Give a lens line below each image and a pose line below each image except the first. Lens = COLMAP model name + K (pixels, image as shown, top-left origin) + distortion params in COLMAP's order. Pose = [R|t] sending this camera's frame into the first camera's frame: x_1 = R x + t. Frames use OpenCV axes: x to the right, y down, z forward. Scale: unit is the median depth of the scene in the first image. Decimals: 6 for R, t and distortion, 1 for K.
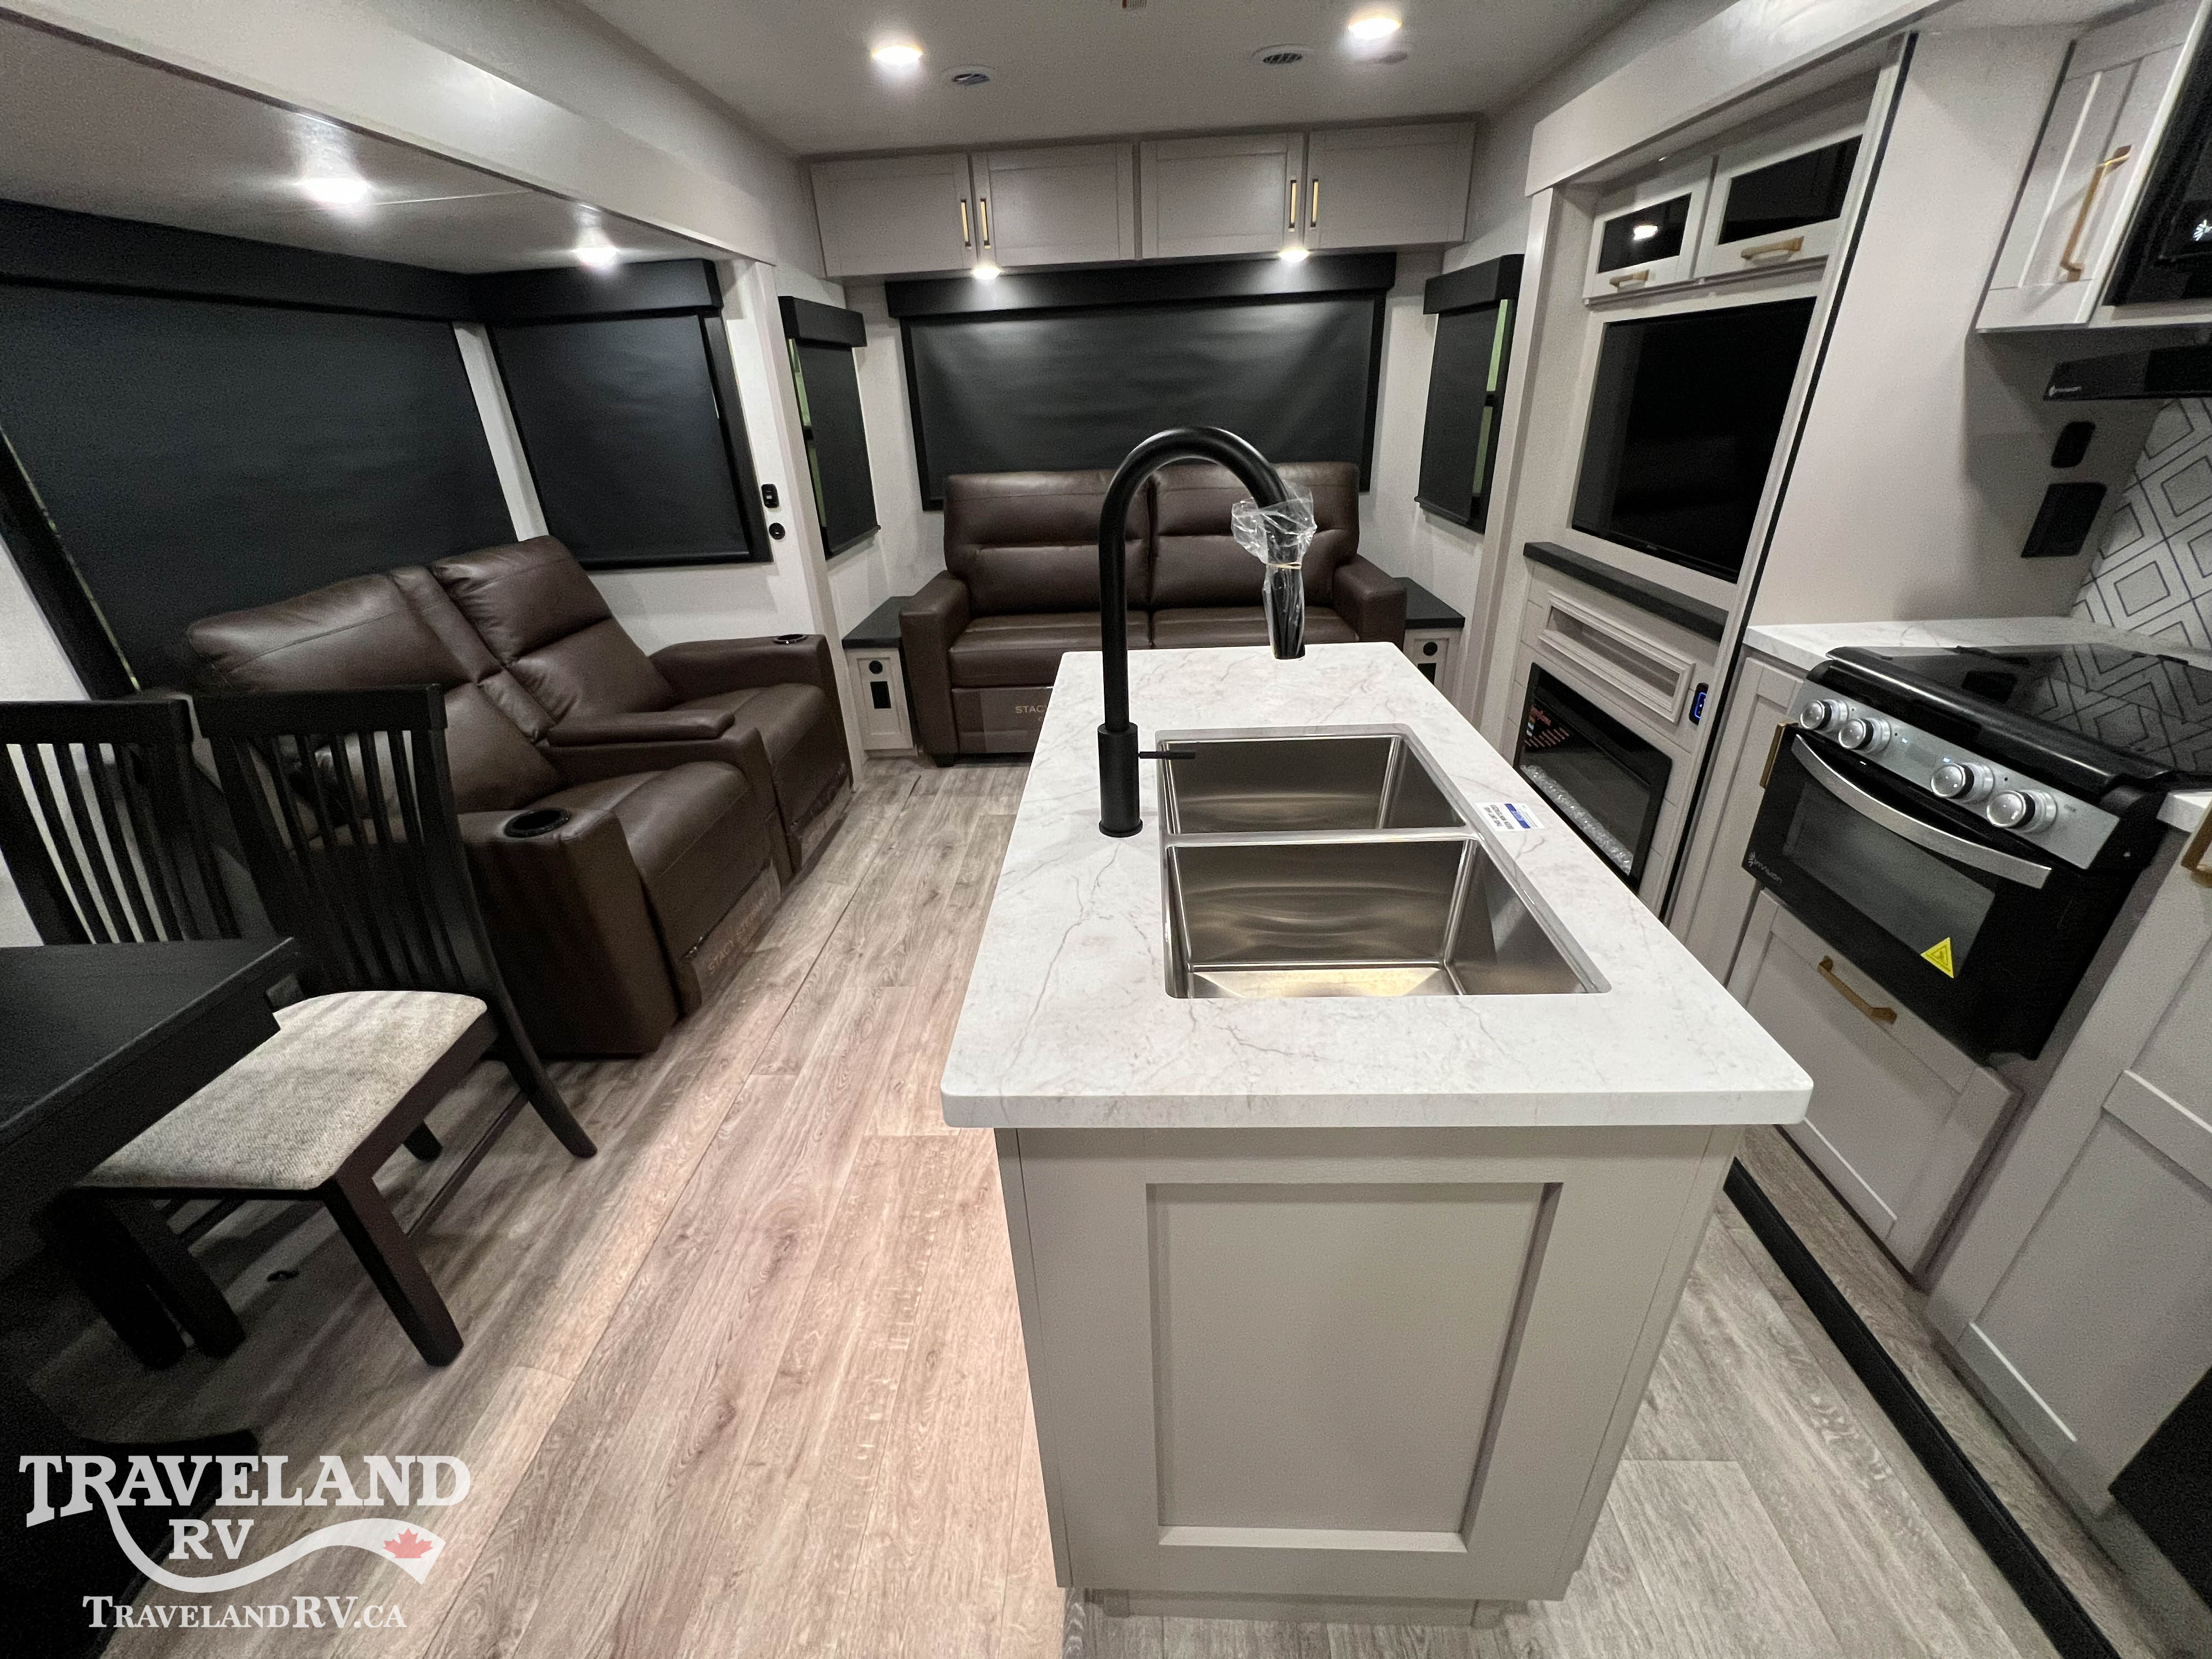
lens RADIAL K [[884.6, 0, 1100.9], [0, 884.6, 825.1], [0, 0, 1]] dist [-0.001201, 0.000189]
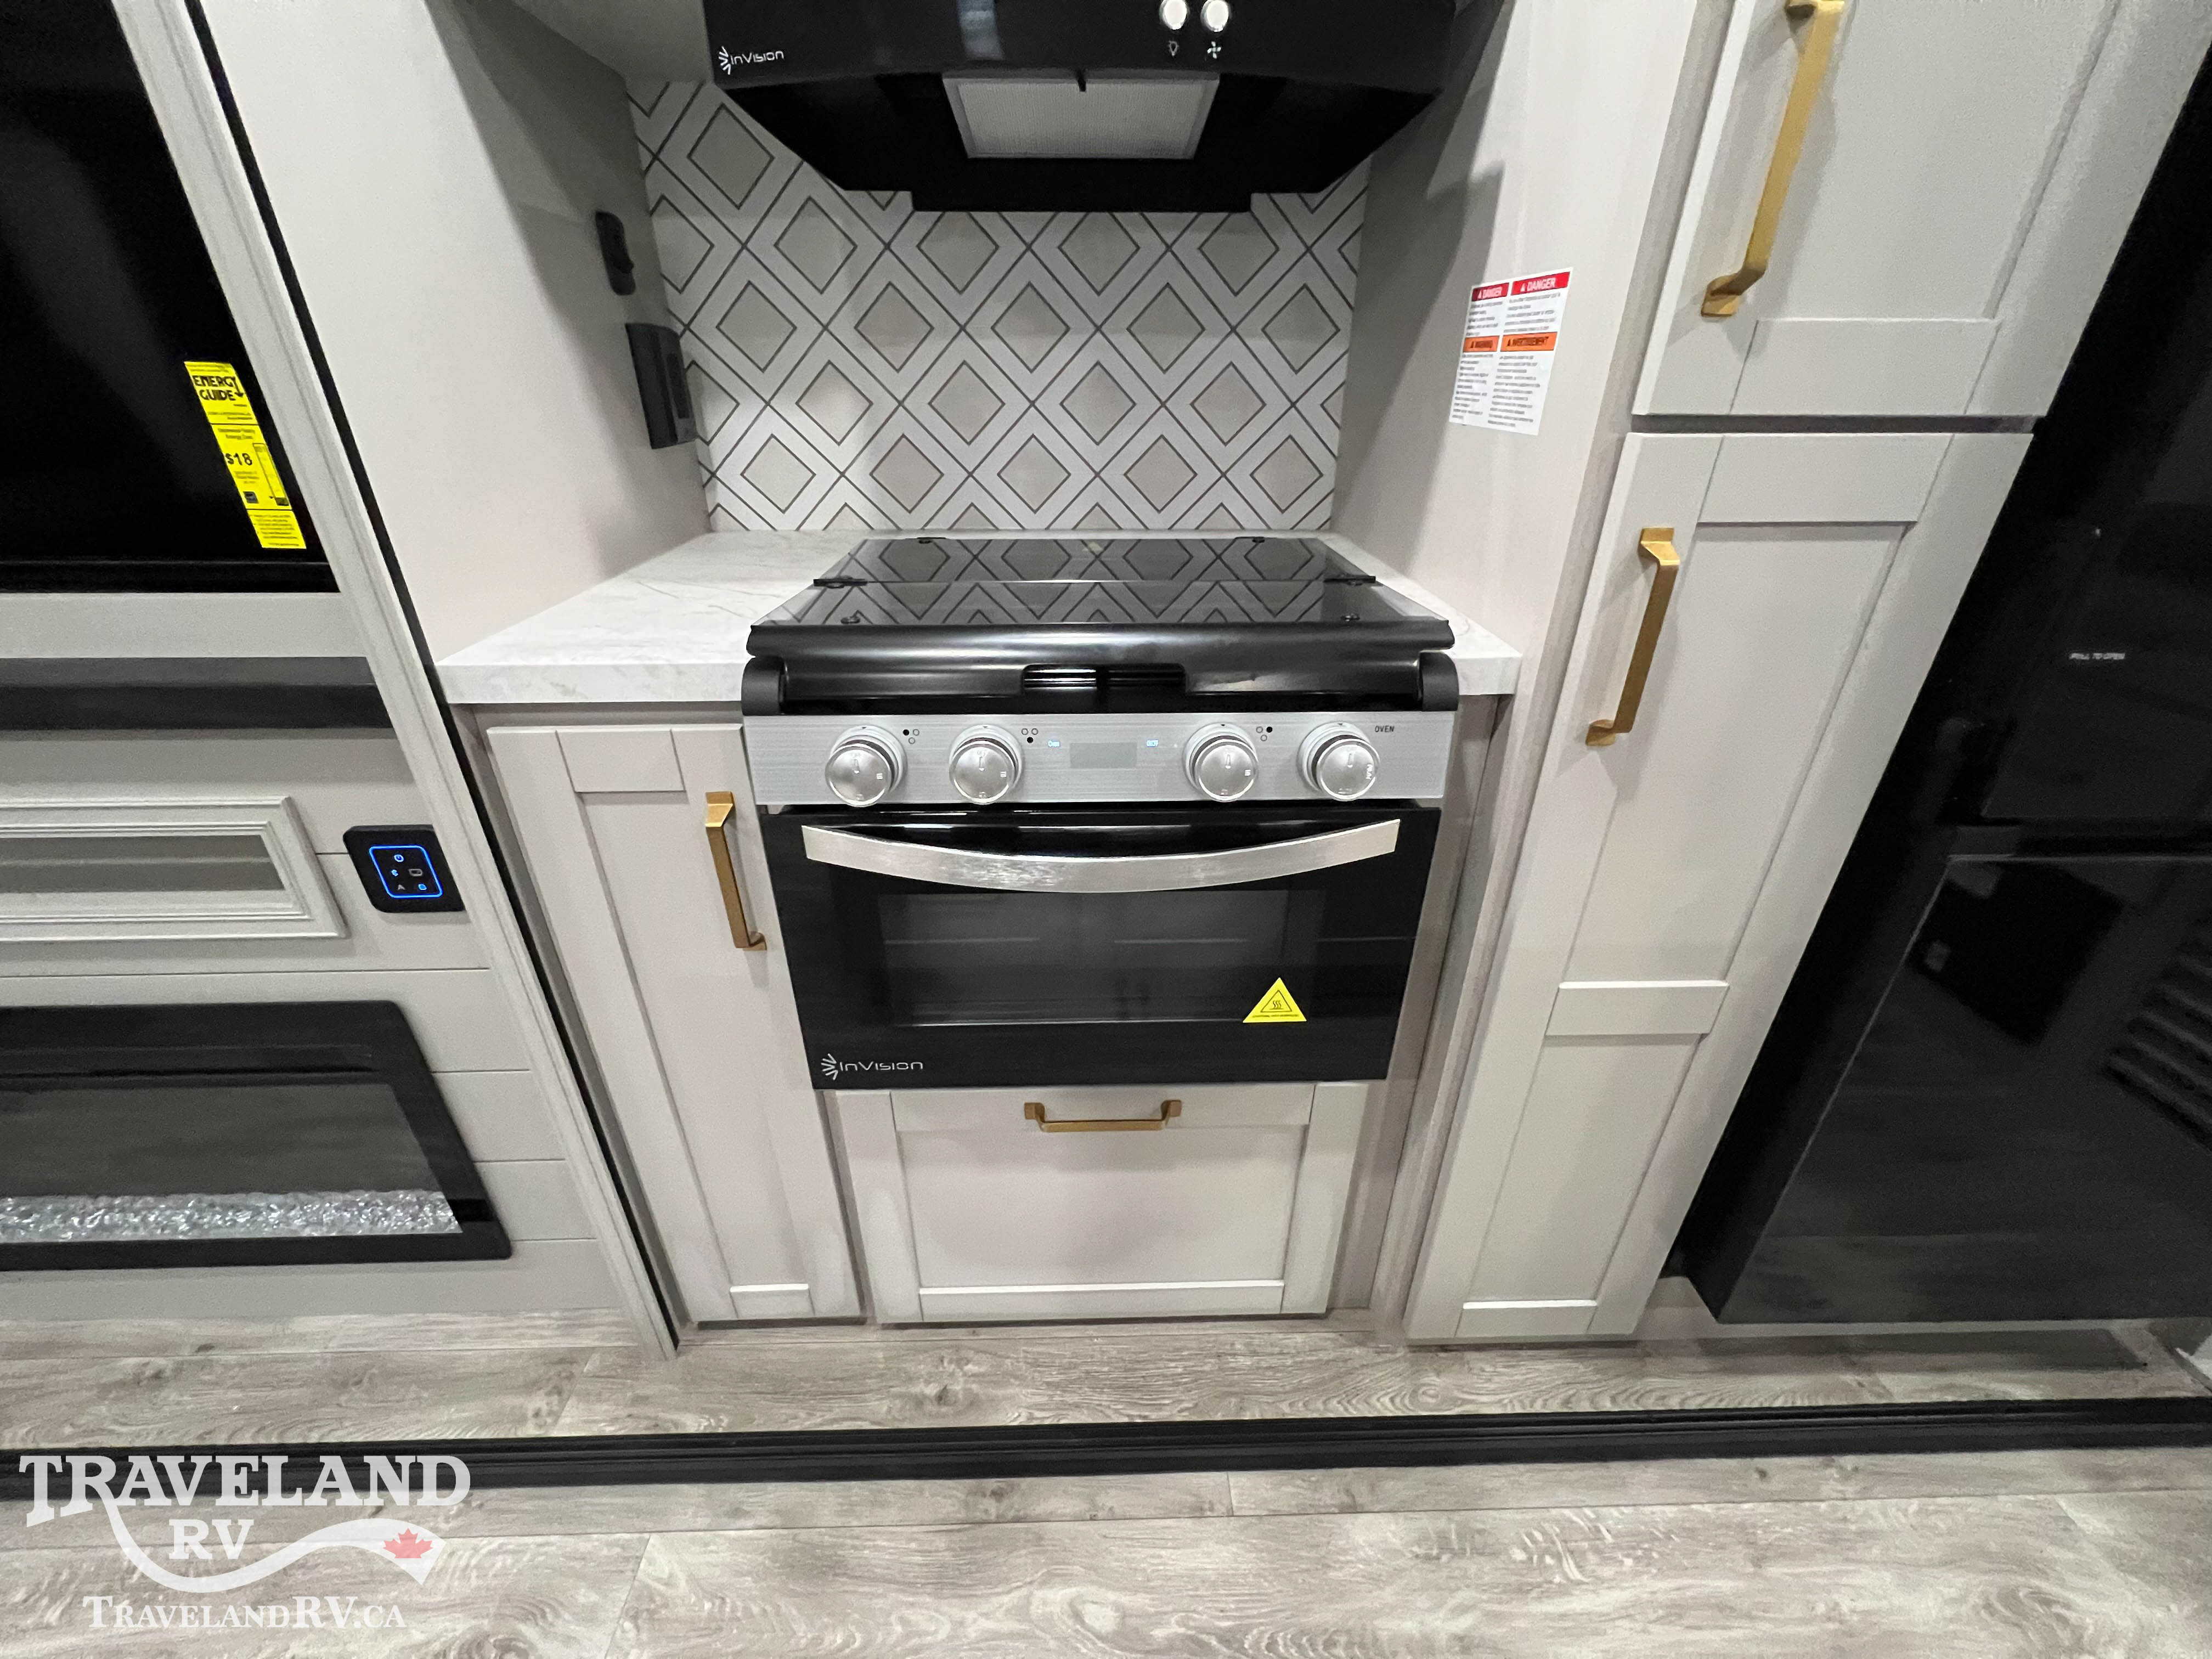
lens RADIAL K [[884.6, 0, 1100.9], [0, 884.6, 825.1], [0, 0, 1]] dist [-0.001201, 0.000189]
pose [[-0.061343, -0.428073, 0.901660, 0.266208], [0.445156, 0.796806, 0.408578, -0.159894], [-0.893350, 0.426442, 0.141681, 0.578084]]
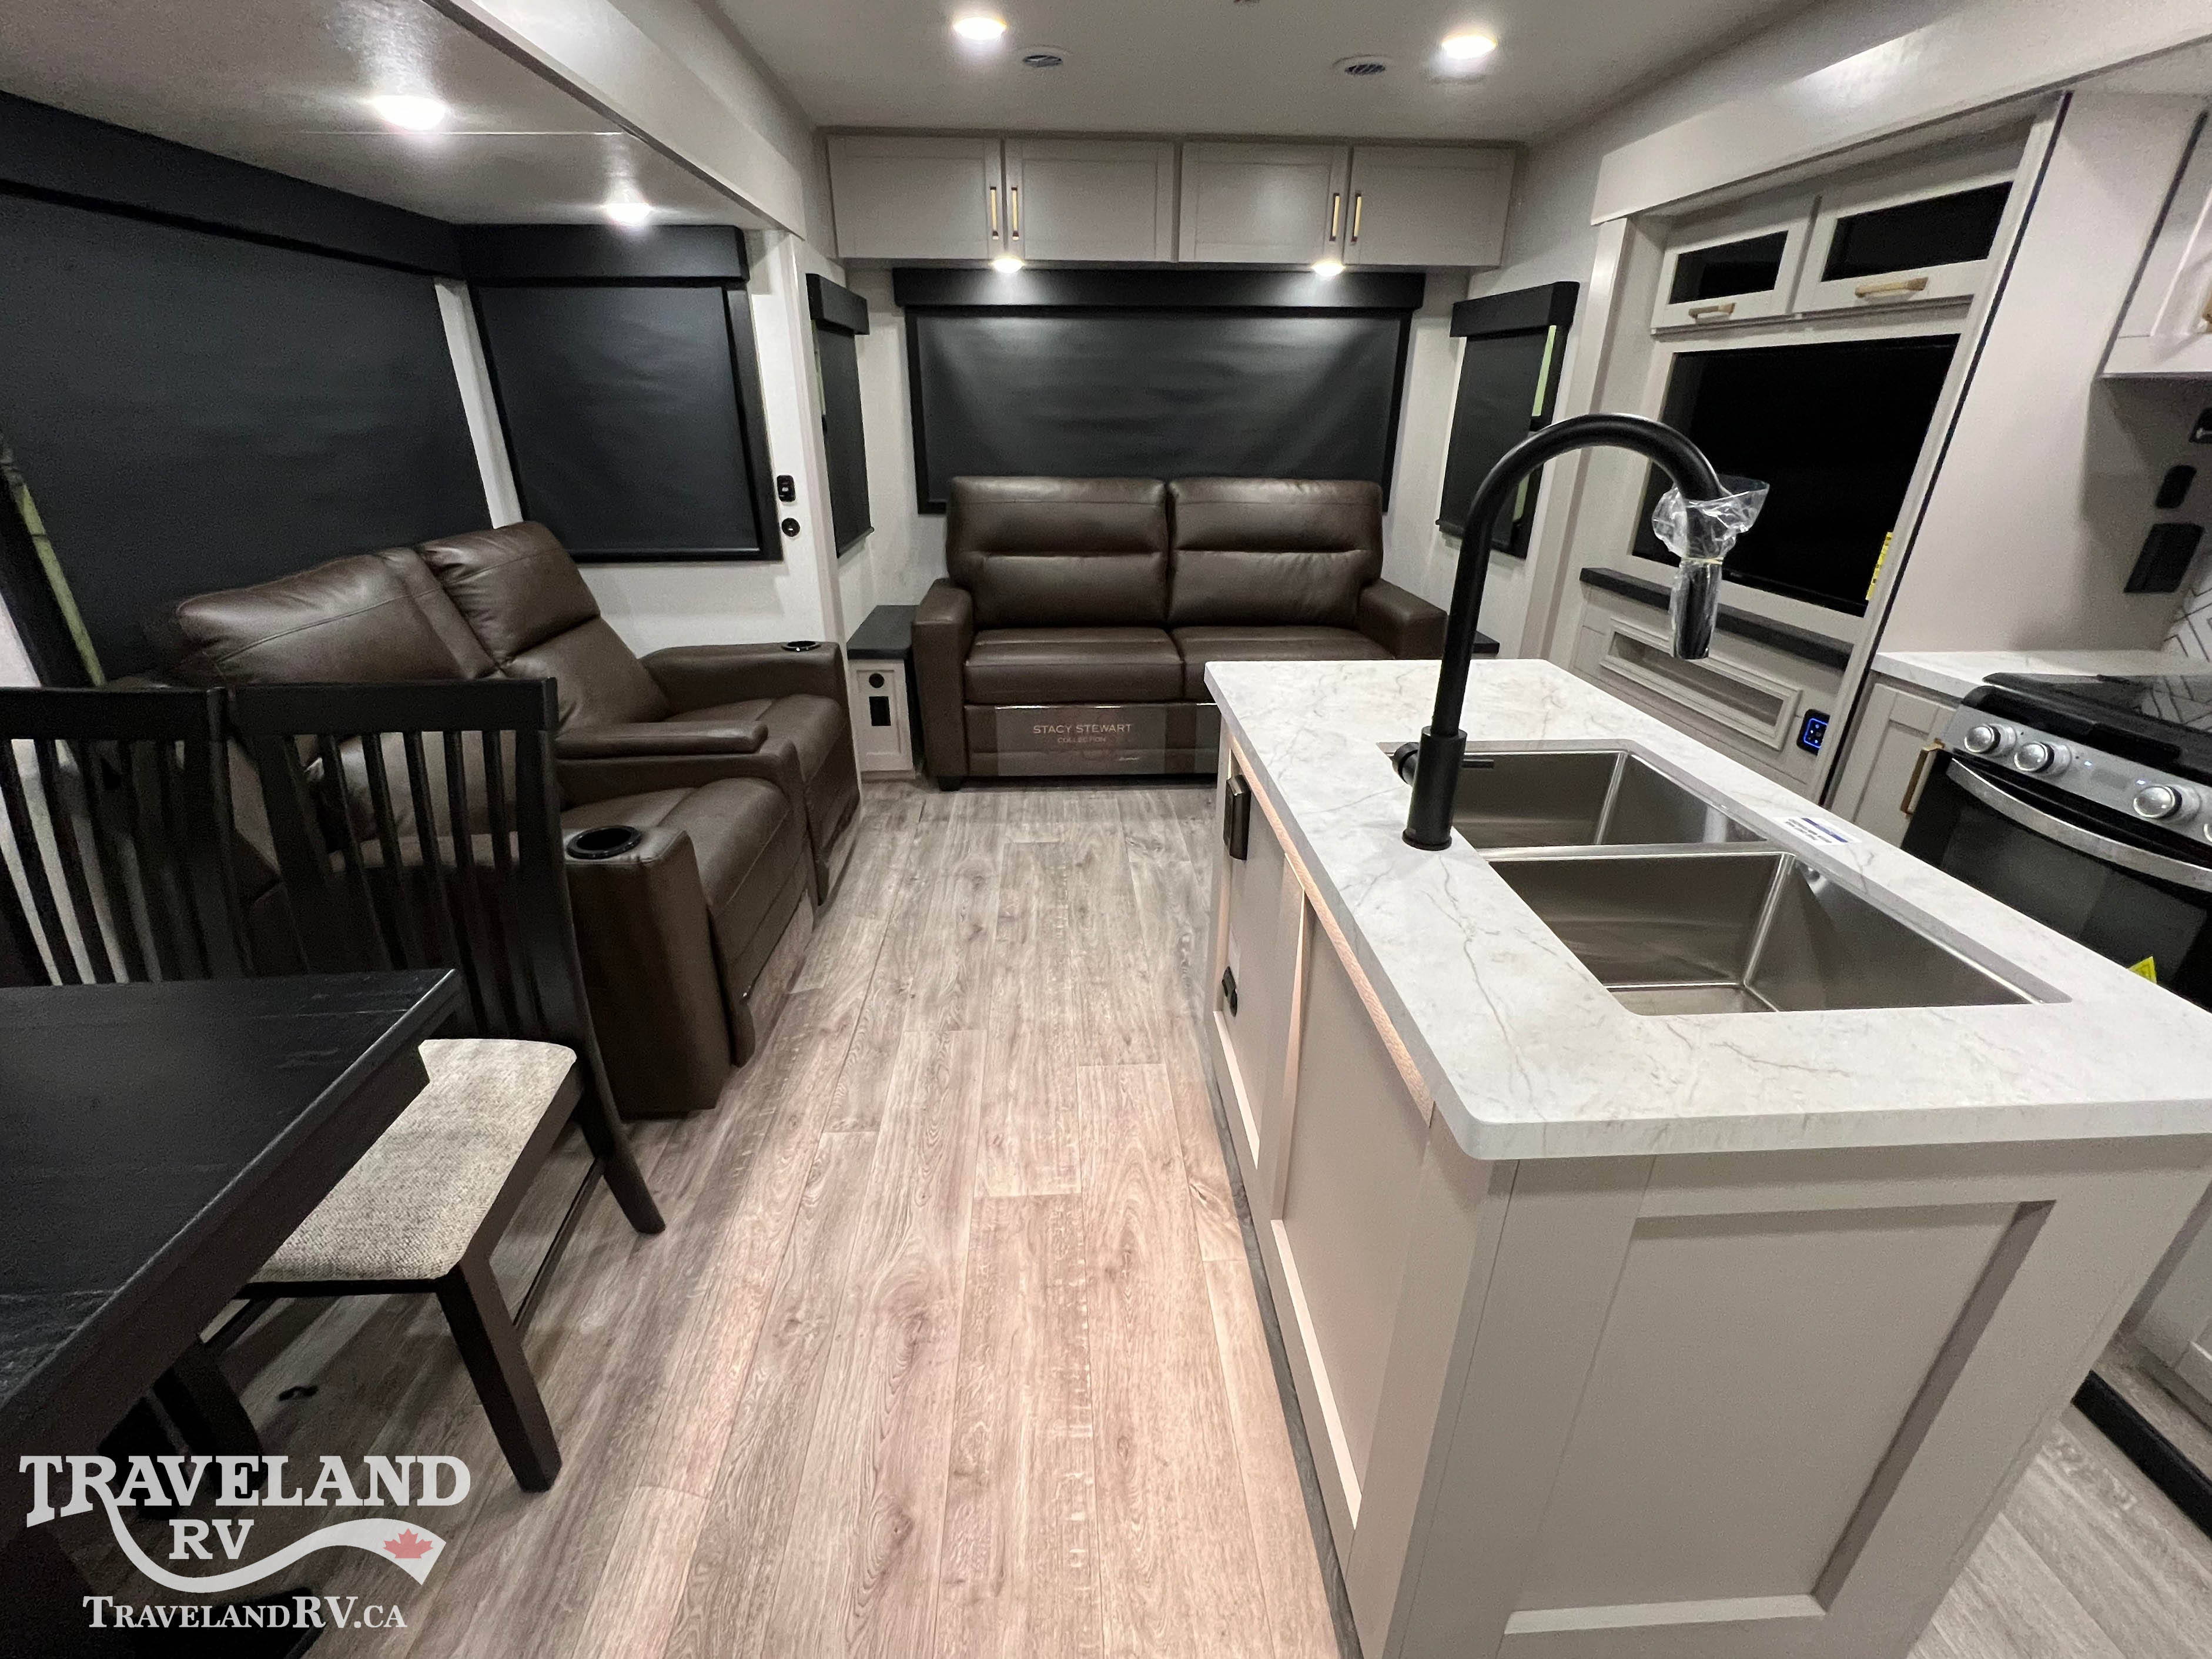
lens RADIAL K [[947.5, 0, 1101.7], [0, 947.5, 825.1], [0, 0, 1]] dist [-0.000171, -0.000092]
pose [[0.994482, 0.006715, 0.104692, -0.209813], [-0.002541, 0.999198, -0.039955, 0.013525], [-0.104877, 0.039468, 0.993702, 0.023299]]
